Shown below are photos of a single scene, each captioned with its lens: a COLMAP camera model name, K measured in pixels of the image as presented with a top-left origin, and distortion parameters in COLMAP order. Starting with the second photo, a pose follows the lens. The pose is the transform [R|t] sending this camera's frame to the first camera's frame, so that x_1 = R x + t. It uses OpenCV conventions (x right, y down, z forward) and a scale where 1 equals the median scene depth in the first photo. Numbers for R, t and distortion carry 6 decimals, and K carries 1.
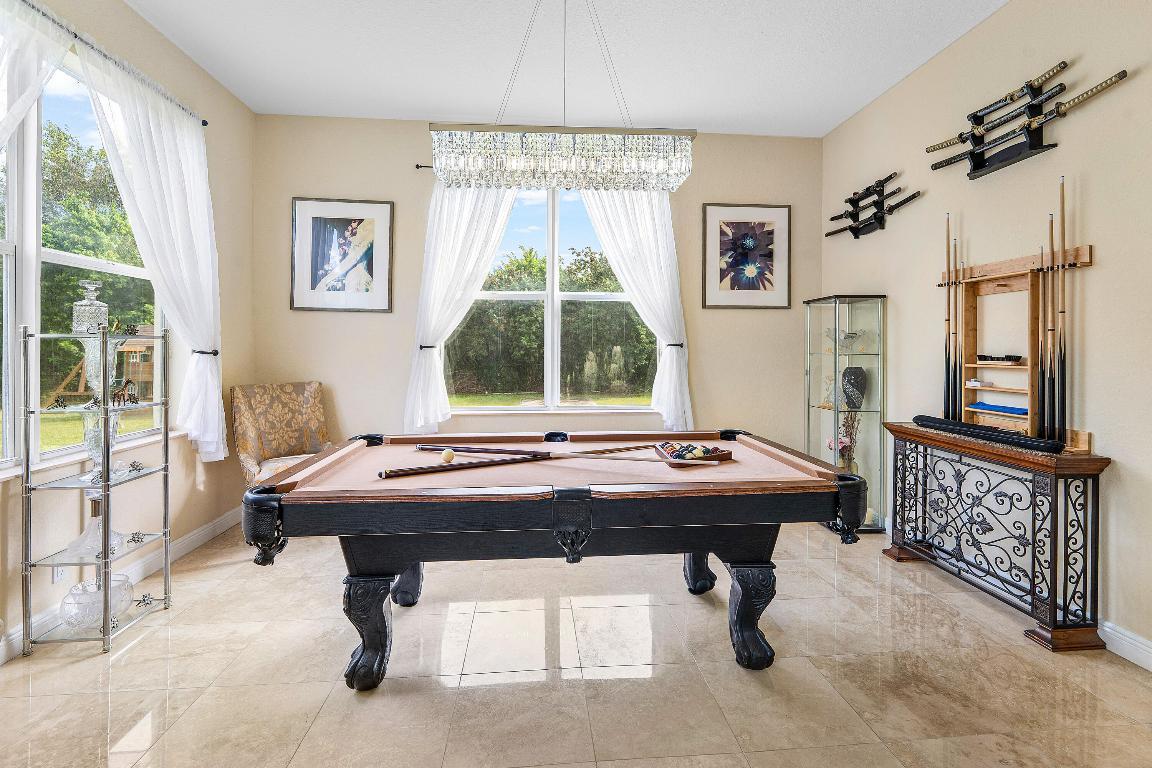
lens RADIAL K [[505.9, 0, 574.8], [0, 505.9, 345.8], [0, 0, 1]] dist [-0.004180, -0.000479]
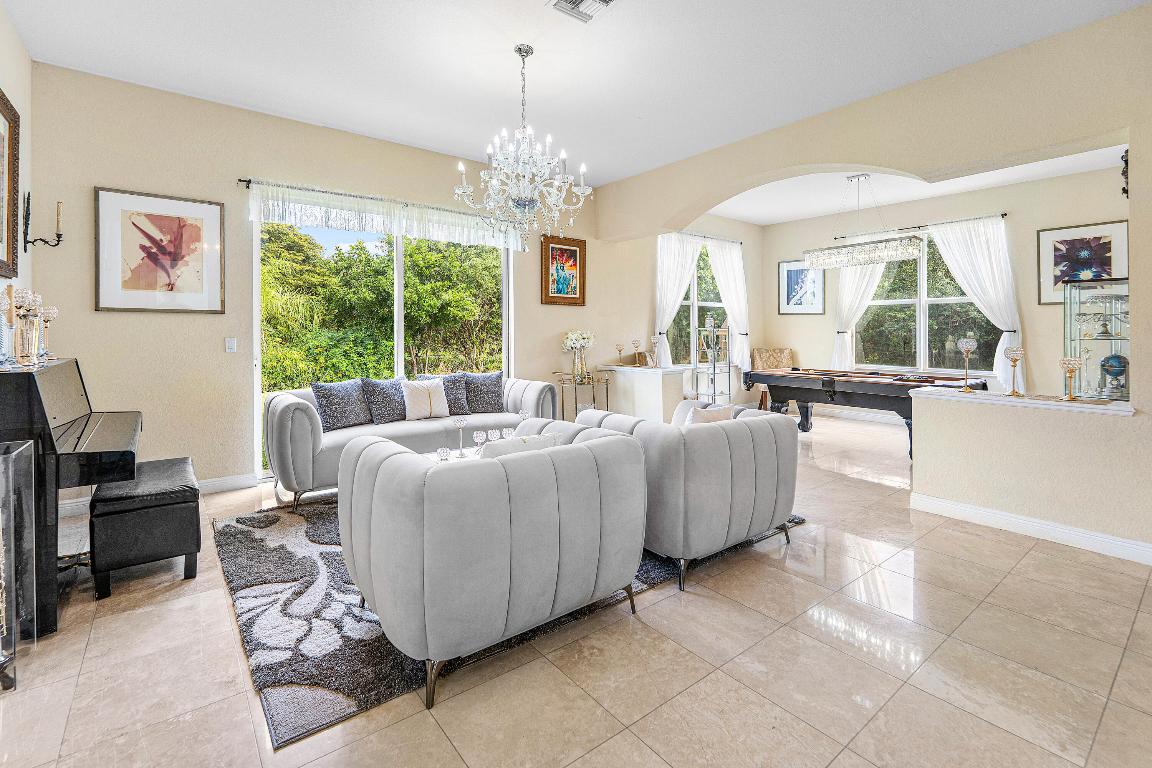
lens RADIAL K [[521.1, 0, 578.4], [0, 521.1, 344.4], [0, 0, 1]] dist [-0.005203, -0.000620]
pose [[0.557182, 0.019211, -0.830168, 0.850444], [-0.000679, 0.999743, 0.022680, 0.005130], [0.830390, -0.012073, 0.557052, -0.993366]]
